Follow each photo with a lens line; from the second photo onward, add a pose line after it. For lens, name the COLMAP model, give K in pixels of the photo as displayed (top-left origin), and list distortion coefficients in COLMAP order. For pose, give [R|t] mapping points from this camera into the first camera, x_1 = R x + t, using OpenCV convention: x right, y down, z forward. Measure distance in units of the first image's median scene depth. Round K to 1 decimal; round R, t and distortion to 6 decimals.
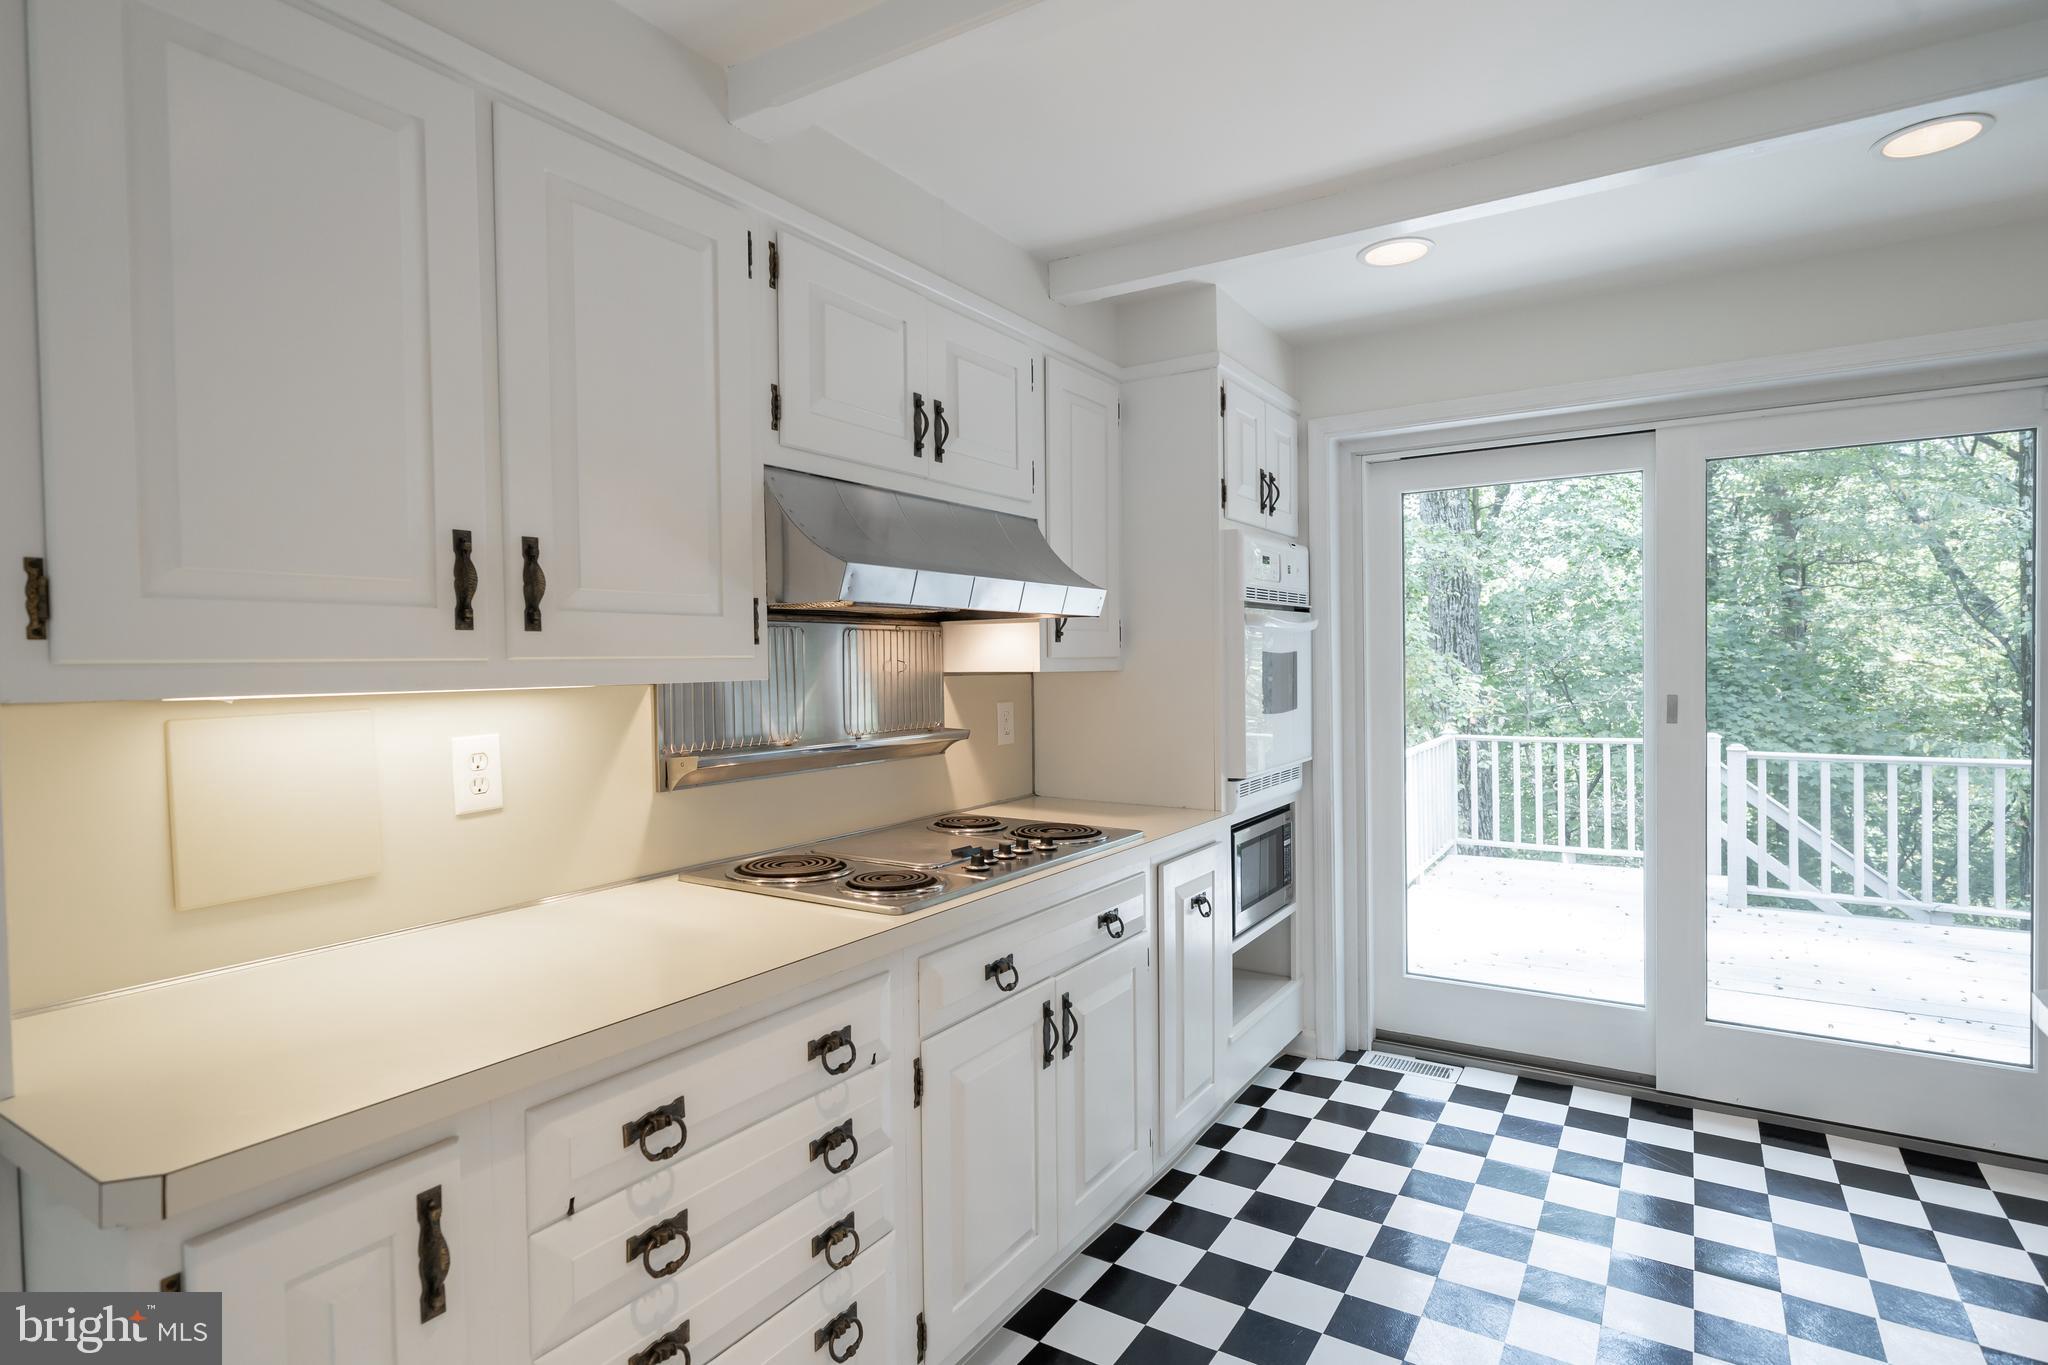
lens RADIAL K [[1062.2, 0, 1024.0], [0, 1062.2, 682.5], [0, 0, 1]] dist [-0.001062, -0.000113]
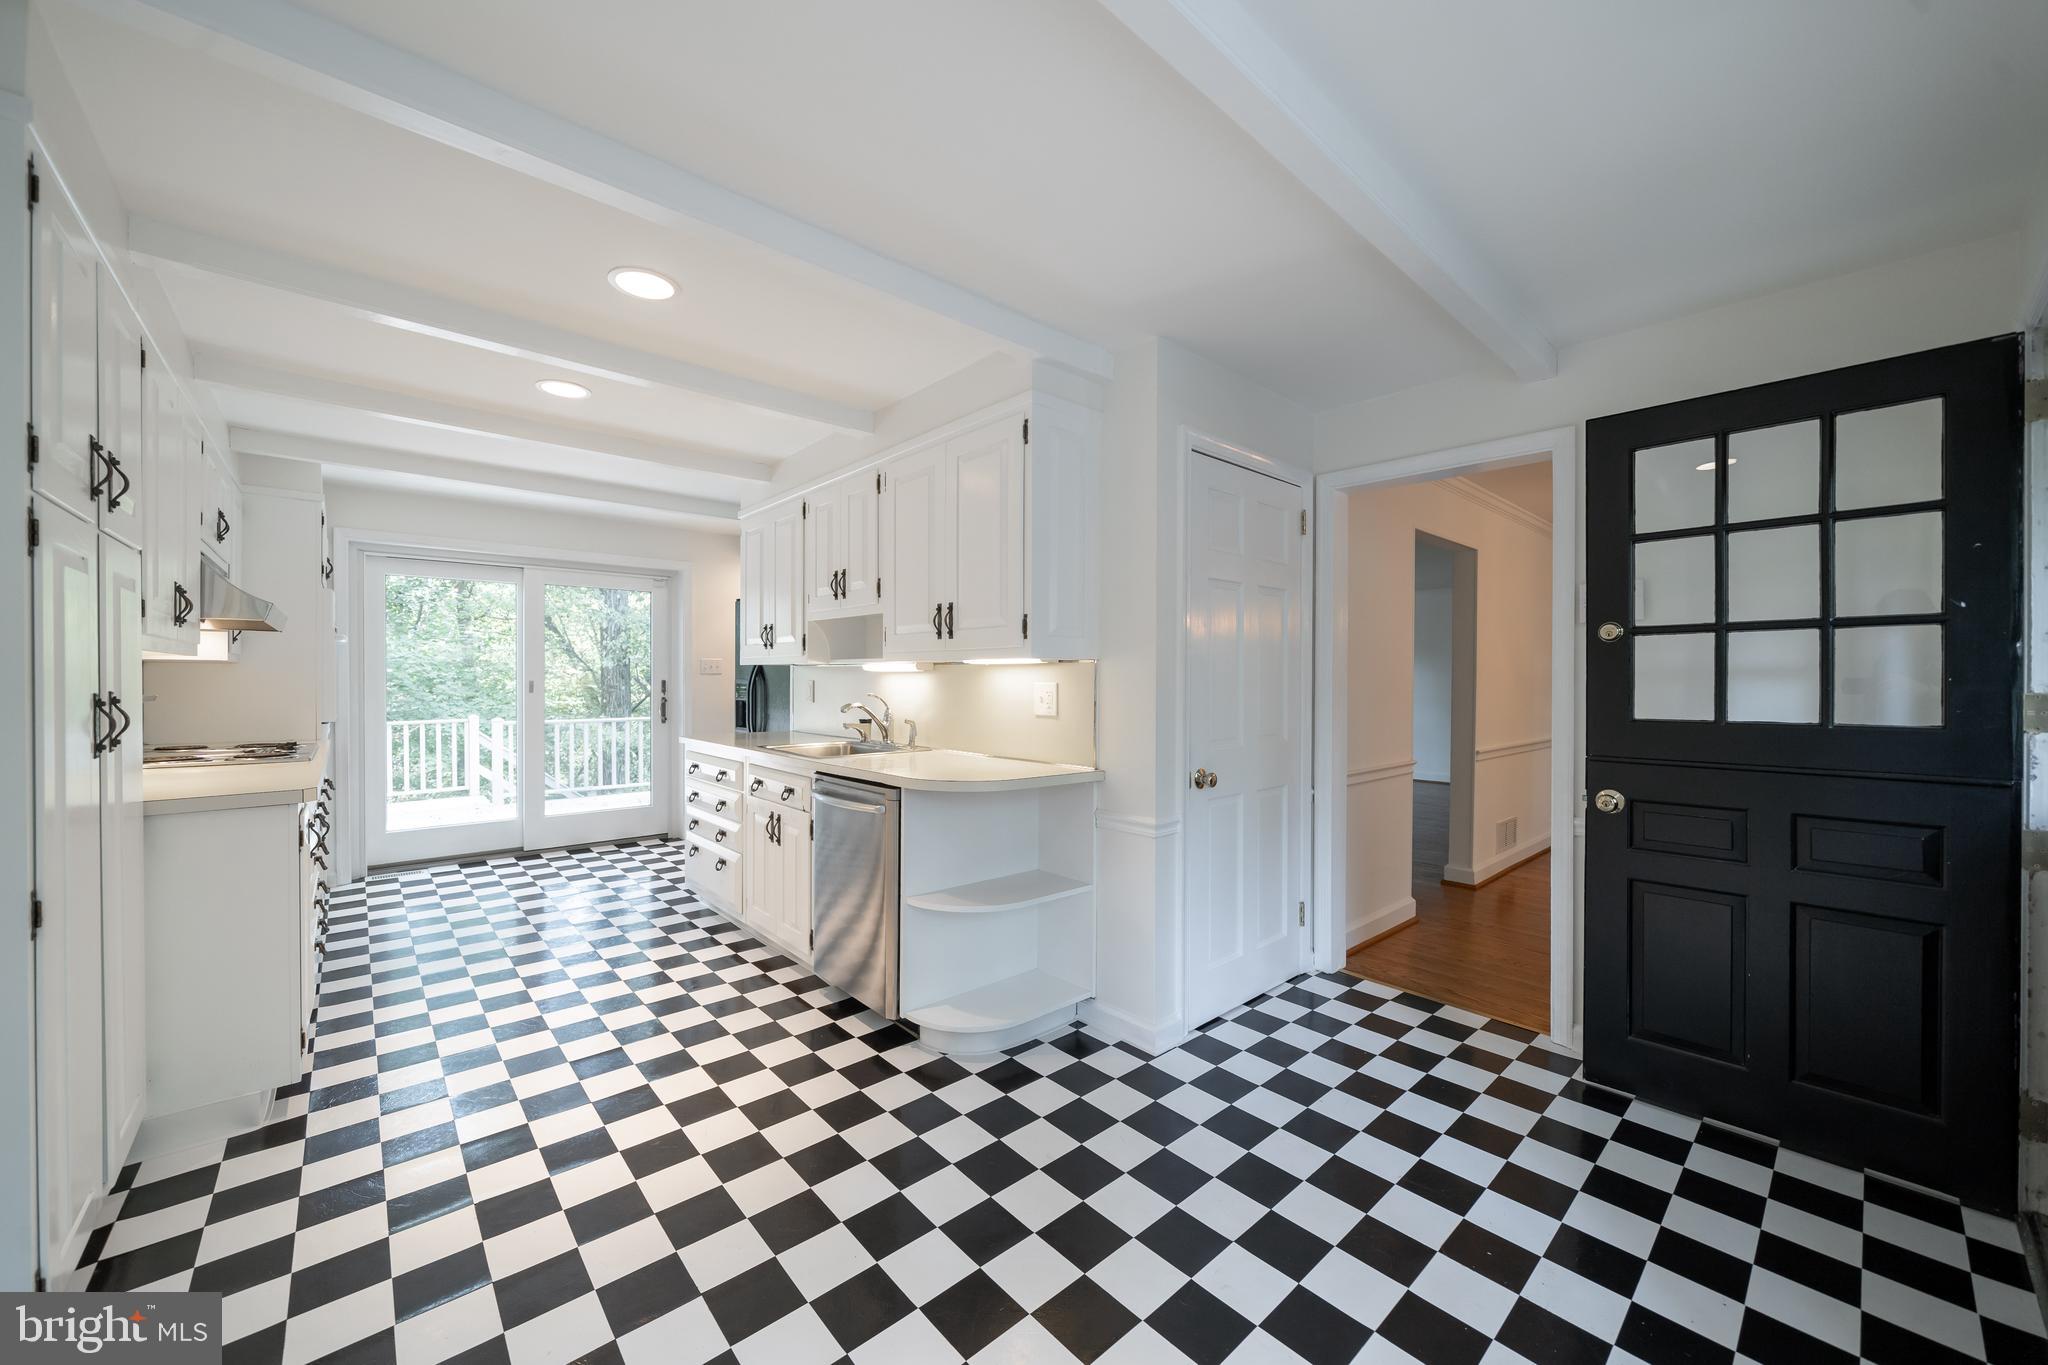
lens RADIAL K [[784.9, 0, 1024.0], [0, 784.9, 682.5], [0, 0, 1]] dist [0.020507, 0.000010]
pose [[0.294552, 0.010210, 0.955581, -0.758434], [0.011624, 0.999831, -0.014266, 0.045527], [-0.955565, 0.015309, 0.294384, -0.584039]]
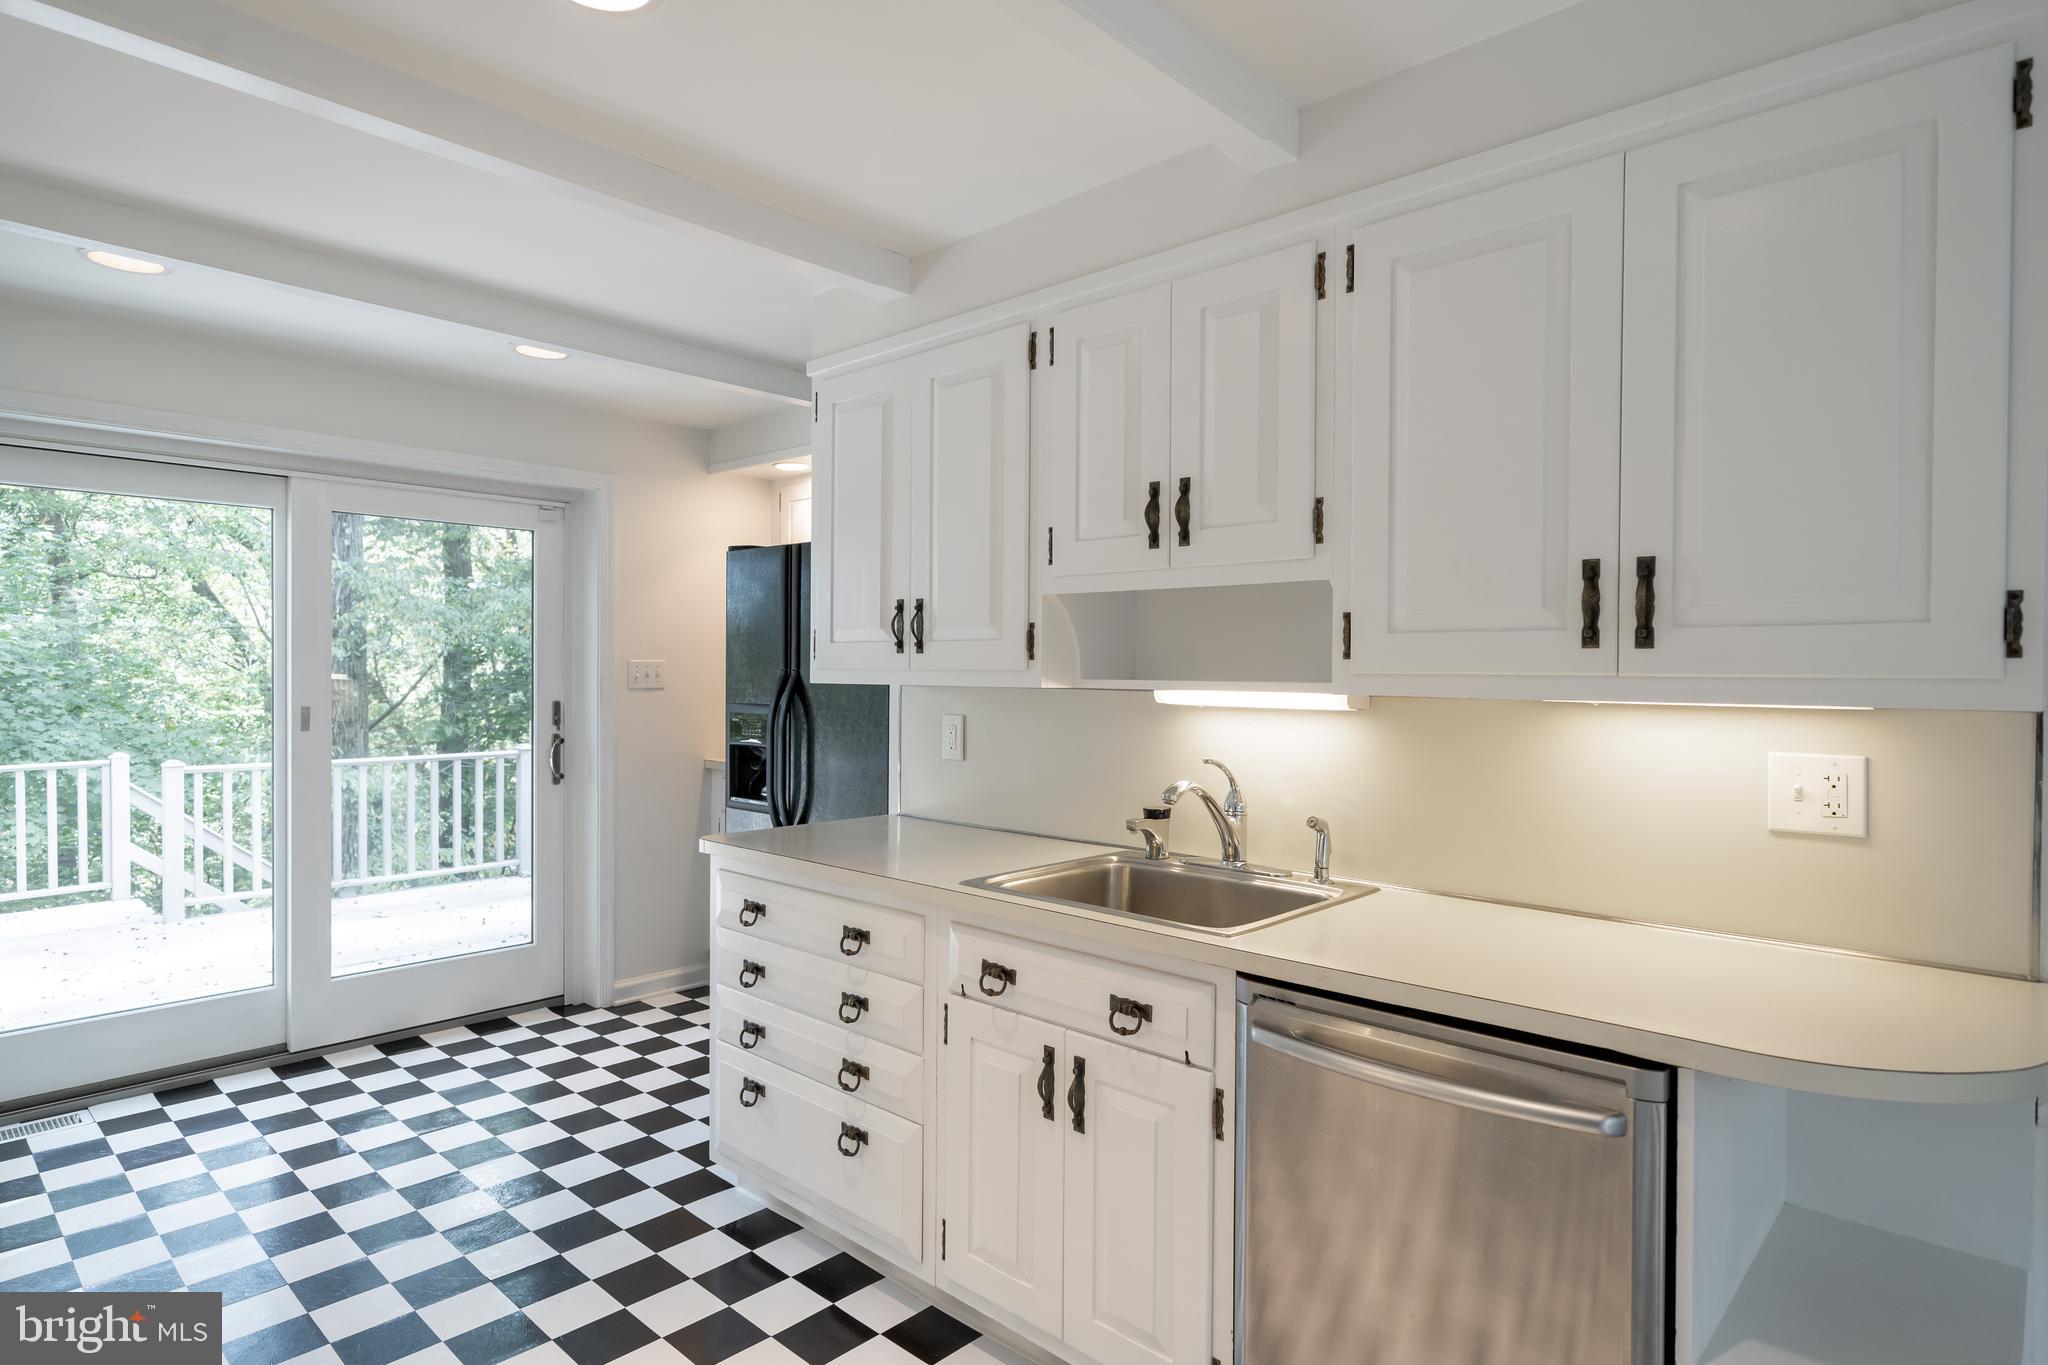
lens RADIAL K [[1104.0, 0, 1024.0], [0, 1104.0, 682.5], [0, 0, 1]] dist [0.004275, 0.001149]
pose [[0.182086, 0.003995, 0.983274, -0.447185], [0.010820, 0.999923, -0.006067, -0.006138], [-0.983223, 0.011744, 0.182029, -0.017152]]
